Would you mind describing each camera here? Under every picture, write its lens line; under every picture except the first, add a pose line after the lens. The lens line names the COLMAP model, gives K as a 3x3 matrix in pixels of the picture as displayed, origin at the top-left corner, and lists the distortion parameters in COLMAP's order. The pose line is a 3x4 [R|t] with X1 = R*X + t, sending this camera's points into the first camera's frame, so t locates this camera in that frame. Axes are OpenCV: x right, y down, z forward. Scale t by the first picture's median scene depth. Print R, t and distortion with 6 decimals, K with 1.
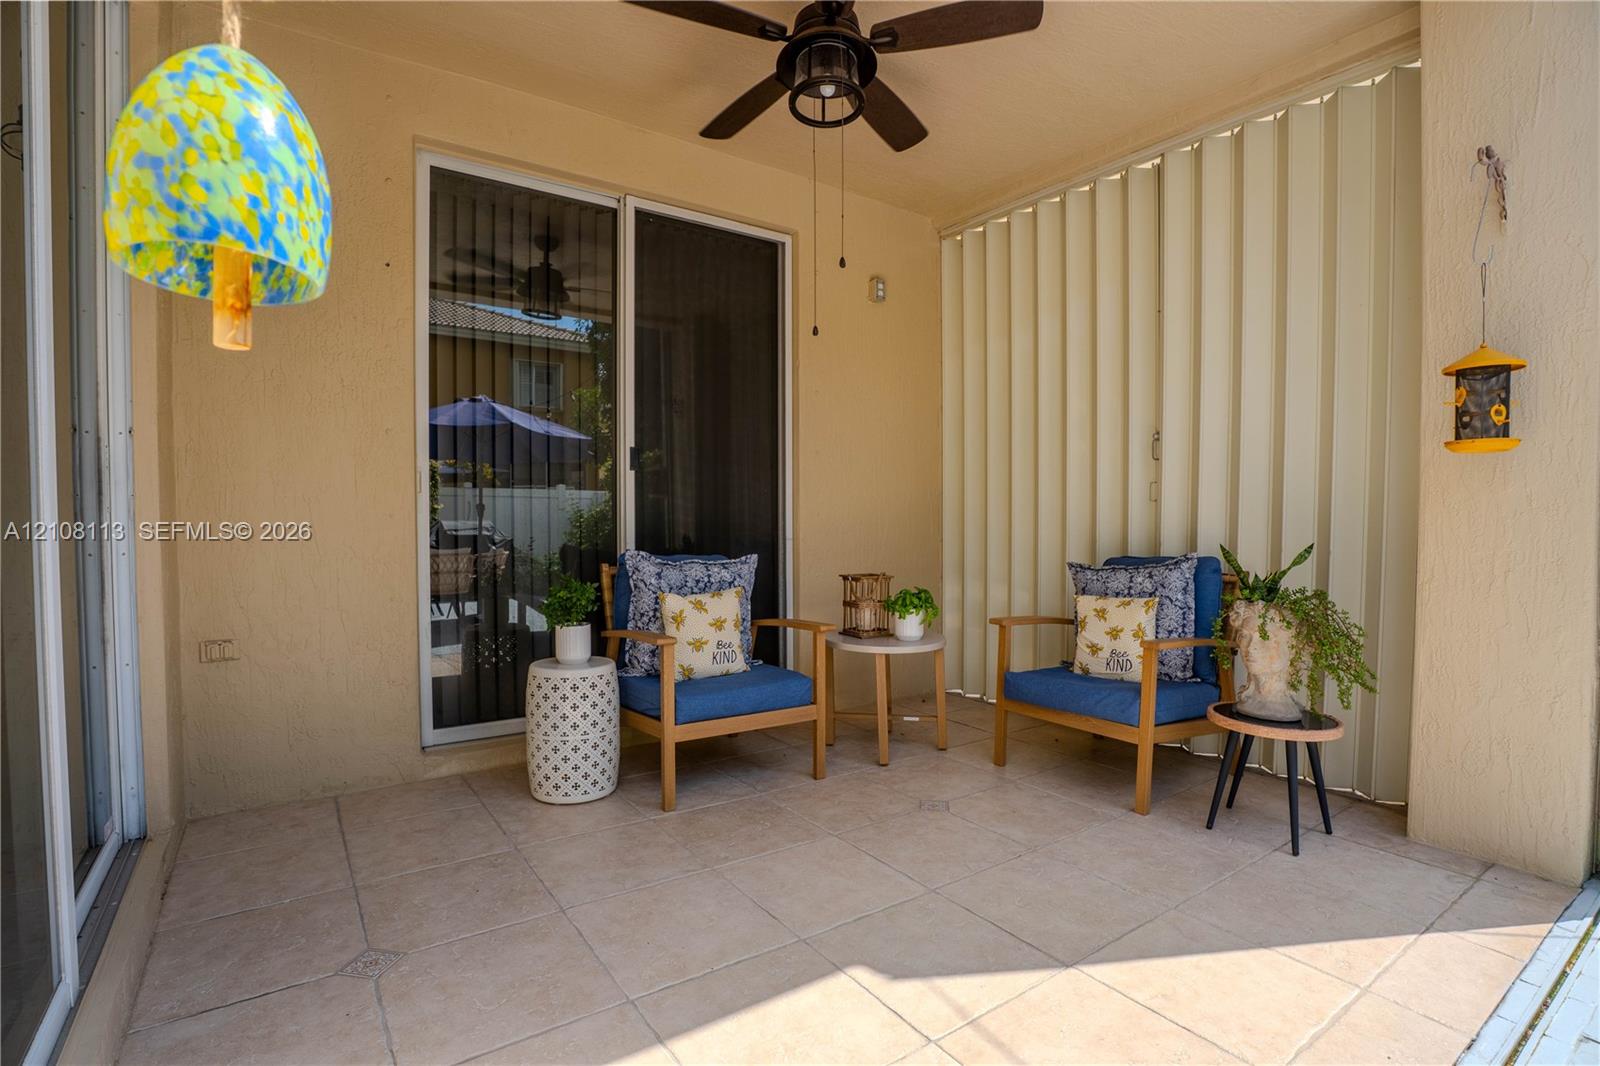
lens RADIAL K [[757.0, 0, 800.0], [0, 757.0, 533.0], [0, 0, 1]] dist [-0.024095, -0.000052]
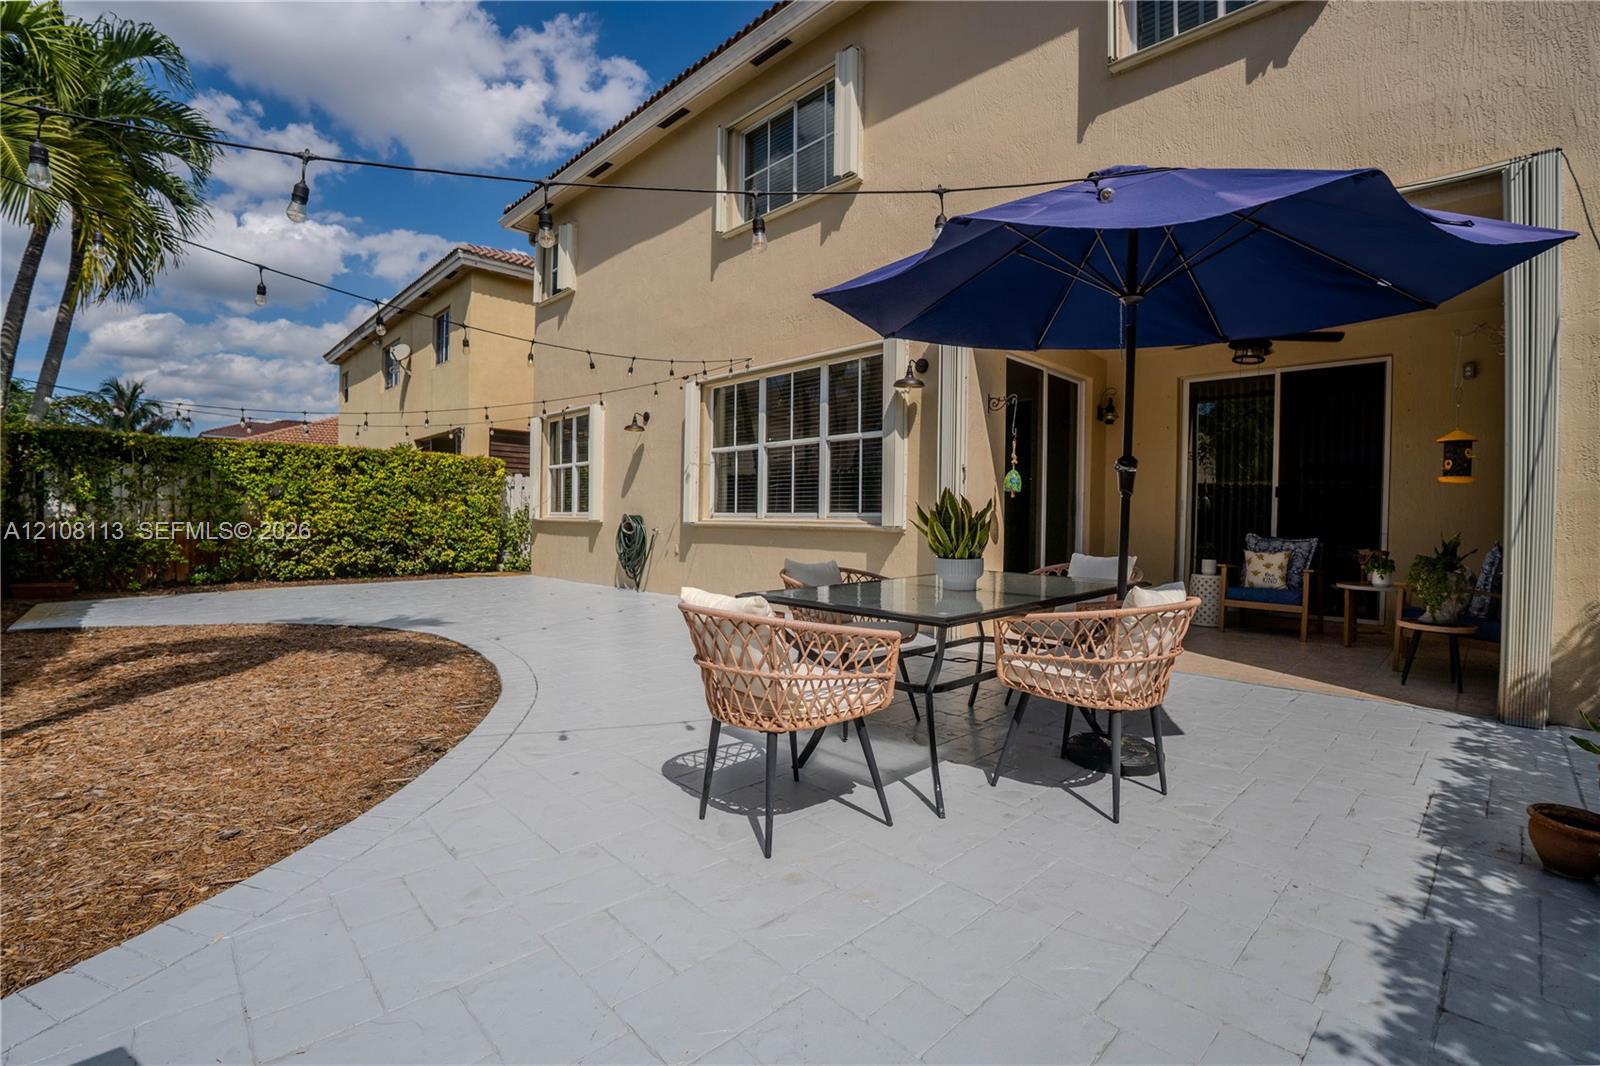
lens RADIAL K [[702.1, 0, 797.9], [0, 702.1, 536.5], [0, 0, 1]] dist [-0.071549, 0.015097]
pose [[0.164611, 0.025408, -0.986031, 1.659698], [-0.043532, 0.998881, 0.018472, 0.056583], [0.985397, 0.039884, 0.165533, -0.725197]]
